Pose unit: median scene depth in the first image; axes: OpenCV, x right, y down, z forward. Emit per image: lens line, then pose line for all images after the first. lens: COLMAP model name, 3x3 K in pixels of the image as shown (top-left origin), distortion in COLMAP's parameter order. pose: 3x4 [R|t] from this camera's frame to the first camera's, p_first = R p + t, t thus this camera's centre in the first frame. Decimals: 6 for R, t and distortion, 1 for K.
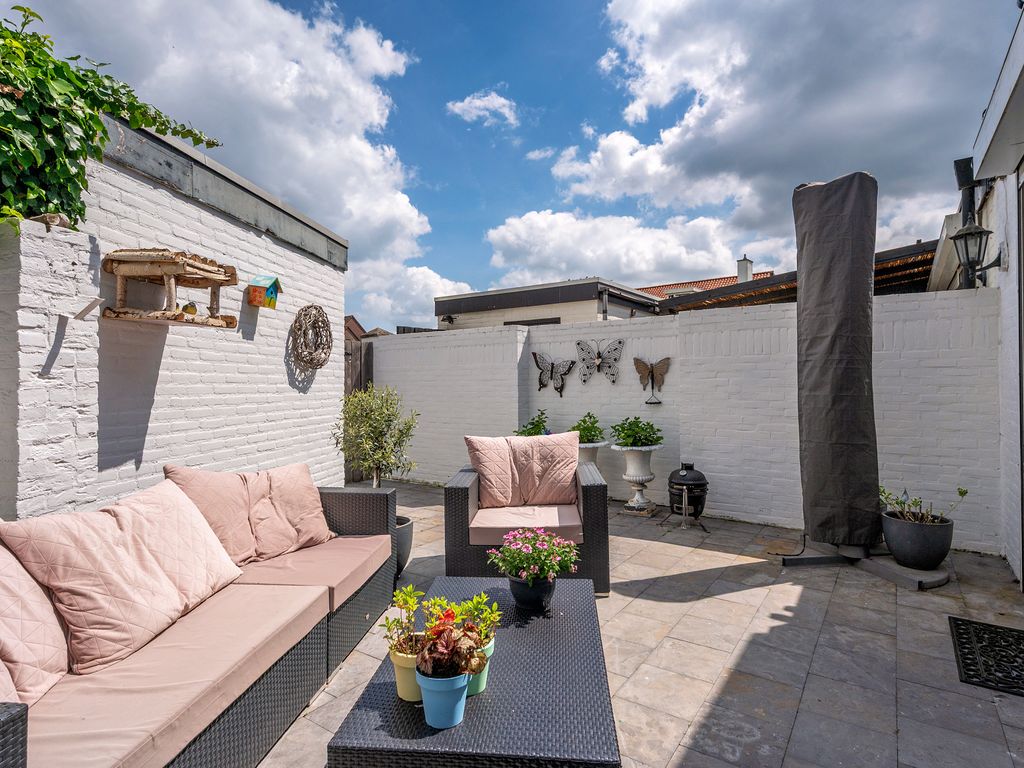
lens RADIAL K [[523.1, 0, 511.2], [0, 523.1, 383.6], [0, 0, 1]] dist [0.004613, 0.000407]
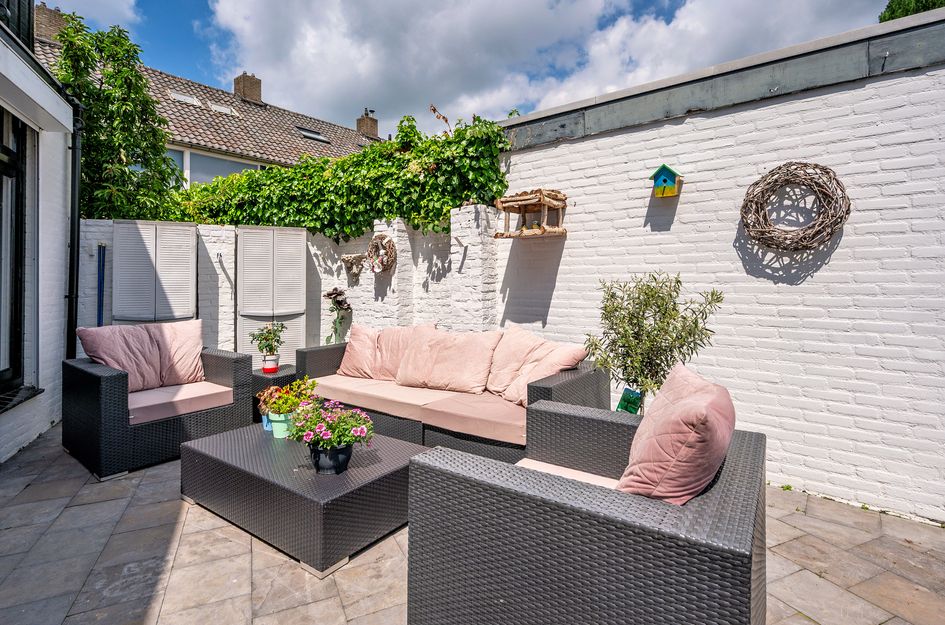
lens RADIAL K [[462.5, 0, 467.0], [0, 462.5, 275.8], [0, 0, 1]] dist [-0.000624, -0.000597]
pose [[-0.483155, 0.002991, -0.875530, 0.593574], [0.012429, 0.999917, -0.003444, 0.004450], [0.875447, -0.012546, -0.483152, 1.338043]]
